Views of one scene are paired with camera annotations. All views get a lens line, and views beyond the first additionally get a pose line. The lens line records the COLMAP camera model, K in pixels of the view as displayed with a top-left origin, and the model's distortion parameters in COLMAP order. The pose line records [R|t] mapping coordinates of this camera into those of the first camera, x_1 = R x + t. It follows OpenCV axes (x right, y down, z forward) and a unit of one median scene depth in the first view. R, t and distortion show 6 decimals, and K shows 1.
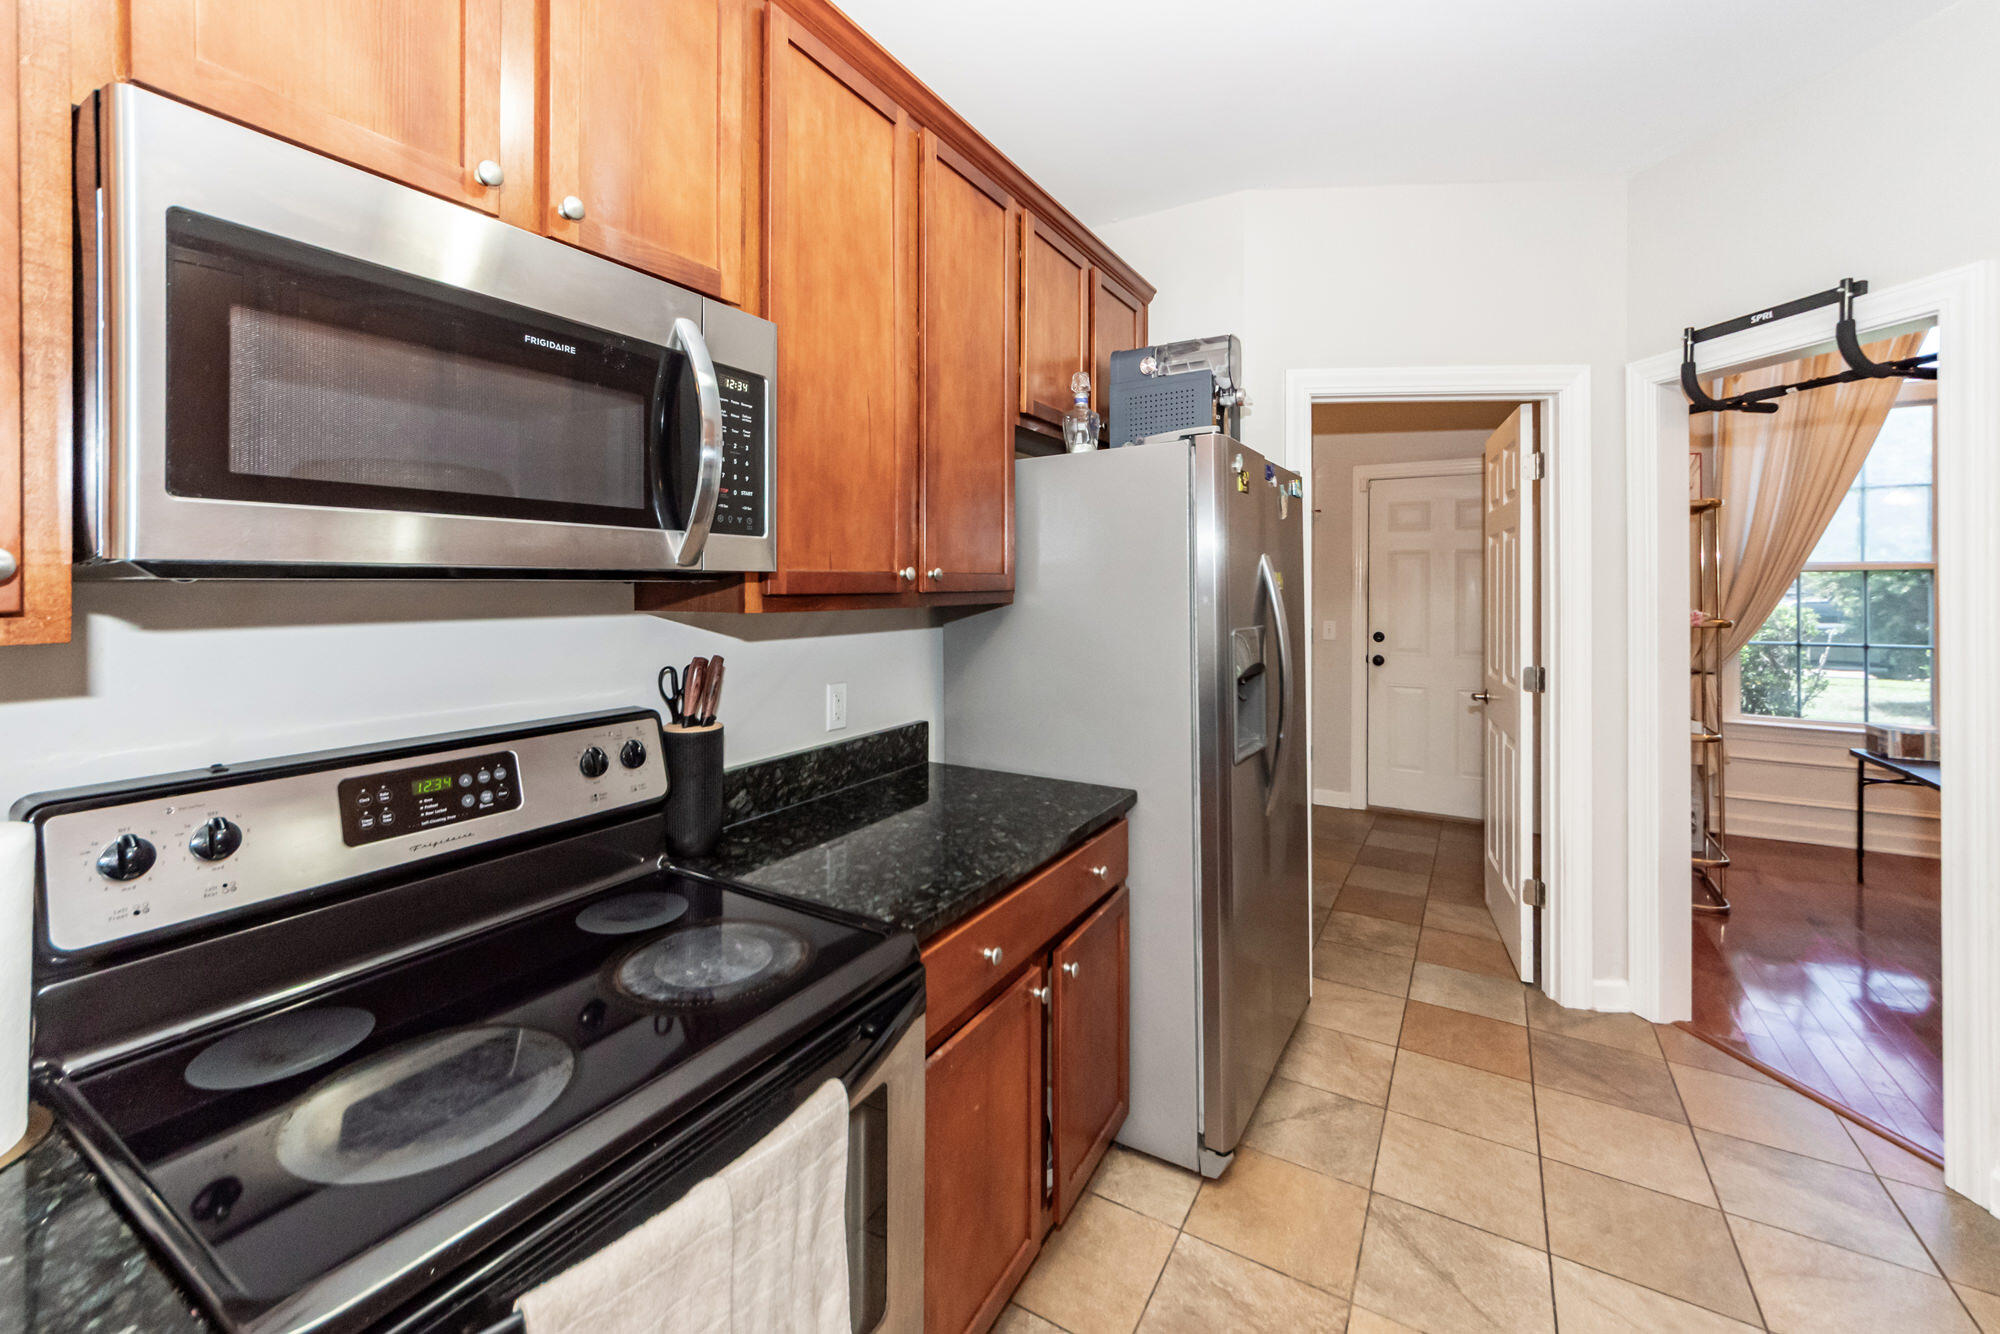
lens RADIAL K [[816.5, 0, 990.3], [0, 816.5, 575.1], [0, 0, 1]] dist [-0.000527, -0.000148]
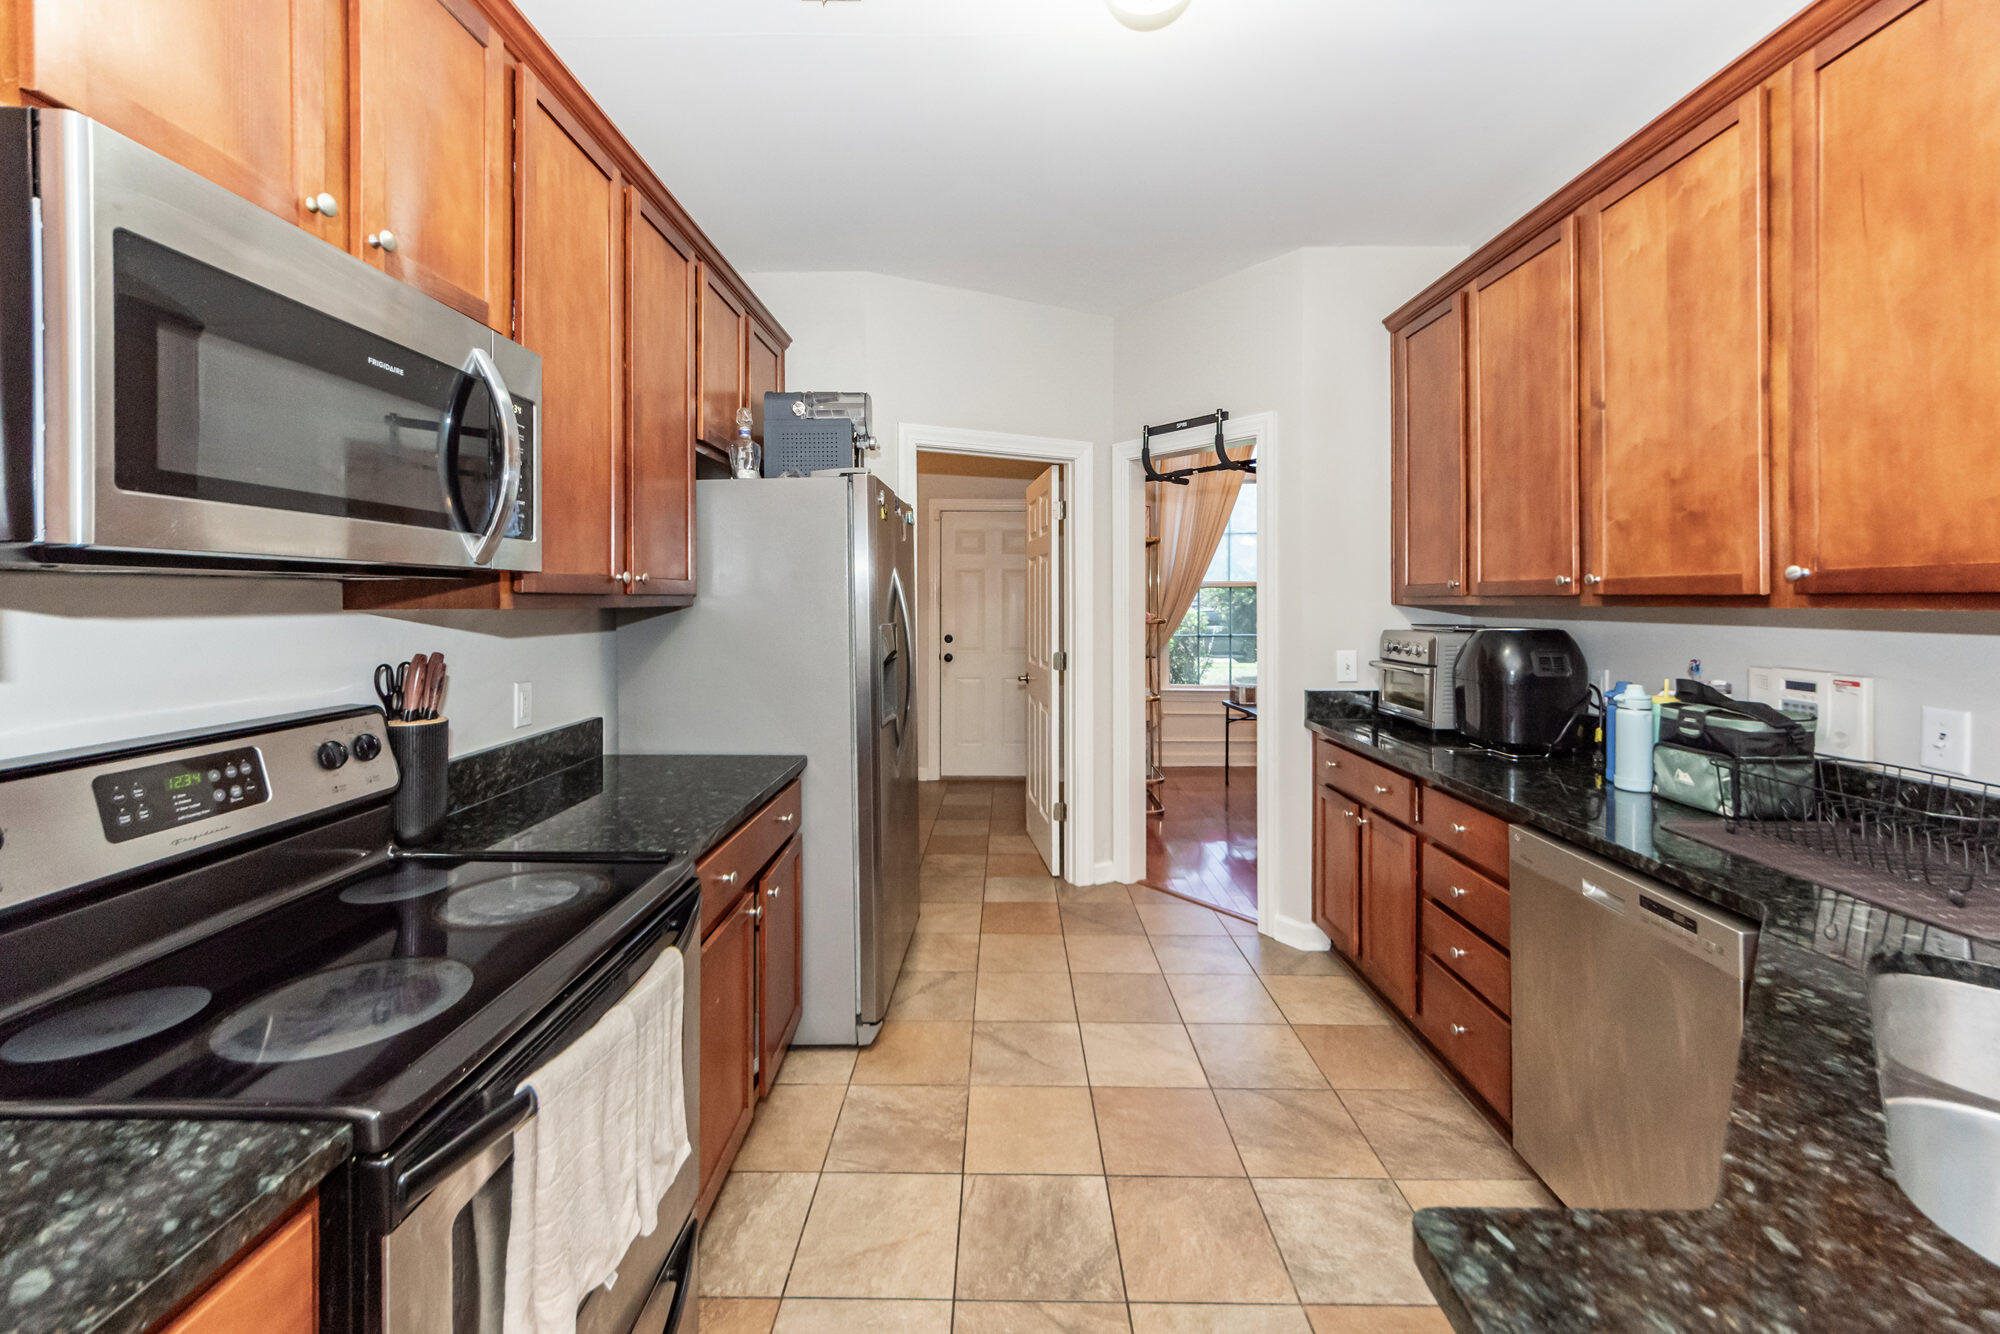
lens RADIAL K [[796.7, 0, 994.5], [0, 796.7, 583.7], [0, 0, 1]] dist [-0.008043, -0.000103]
pose [[0.863136, 0.008350, 0.504903, -0.172763], [-0.003712, 0.999941, -0.010191, 0.012948], [-0.504959, 0.006922, 0.863116, -0.176941]]
